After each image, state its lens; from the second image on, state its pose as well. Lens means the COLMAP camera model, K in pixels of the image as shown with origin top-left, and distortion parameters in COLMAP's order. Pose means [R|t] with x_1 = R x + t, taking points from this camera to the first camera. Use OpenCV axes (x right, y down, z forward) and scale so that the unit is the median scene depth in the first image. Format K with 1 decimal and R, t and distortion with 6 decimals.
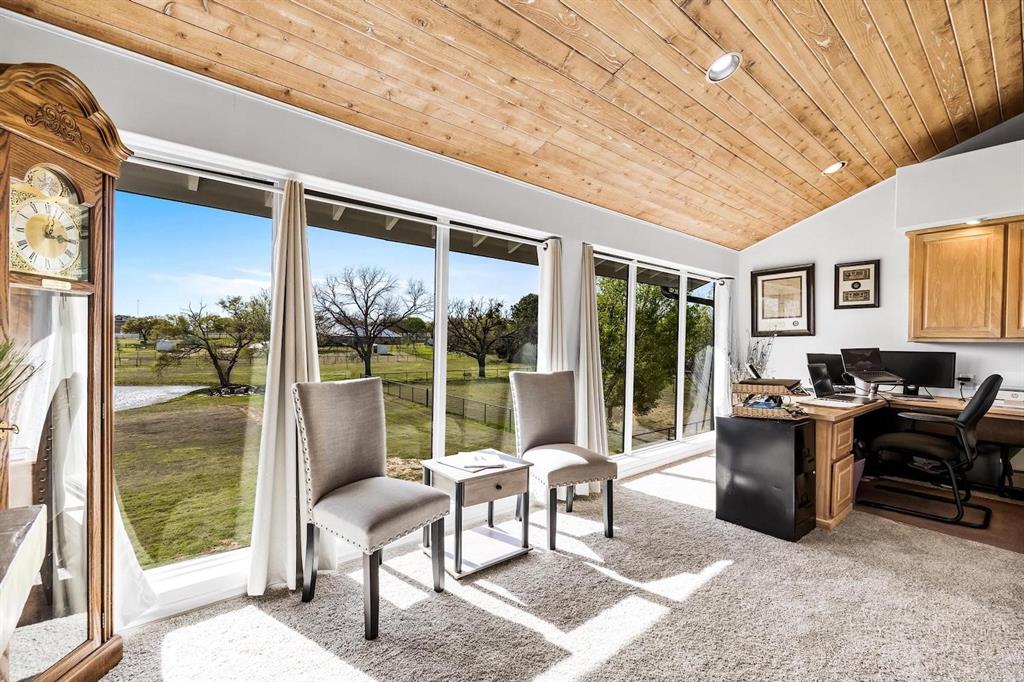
lens RADIAL K [[437.3, 0, 506.6], [0, 437.3, 344.6], [0, 0, 1]] dist [0.001846, 0.000262]
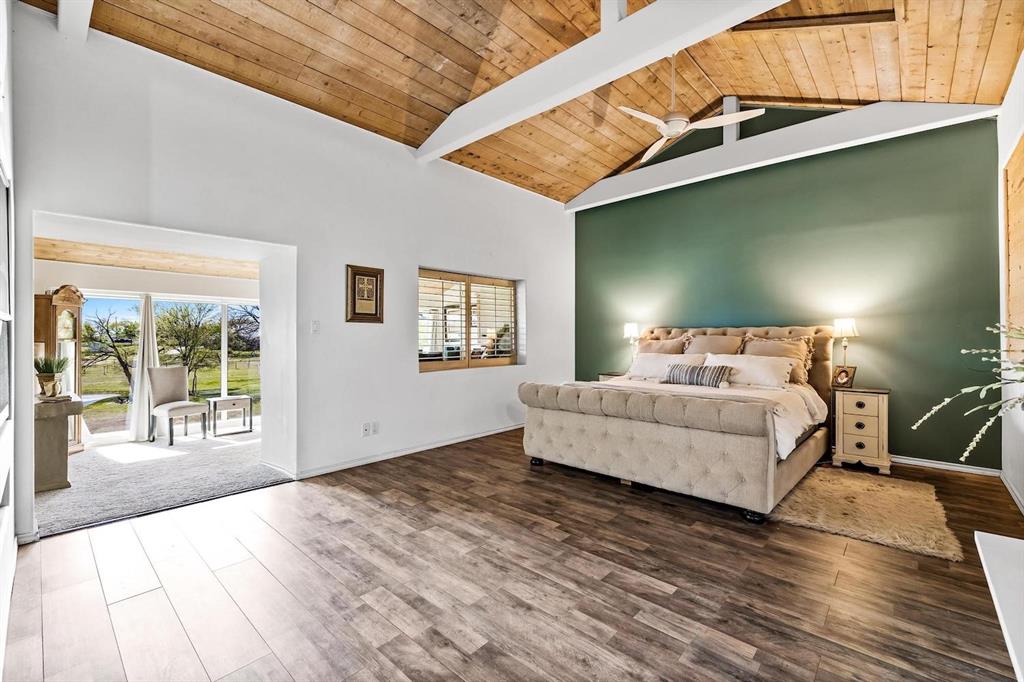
lens RADIAL K [[437.3, 0, 517.6], [0, 437.3, 336.6], [0, 0, 1]] dist [0.001846, 0.000262]
pose [[0.989824, -0.019526, 0.140948, 1.498990], [0.021564, 0.999684, -0.012942, -0.025199], [-0.140651, 0.015849, 0.989932, -2.159810]]
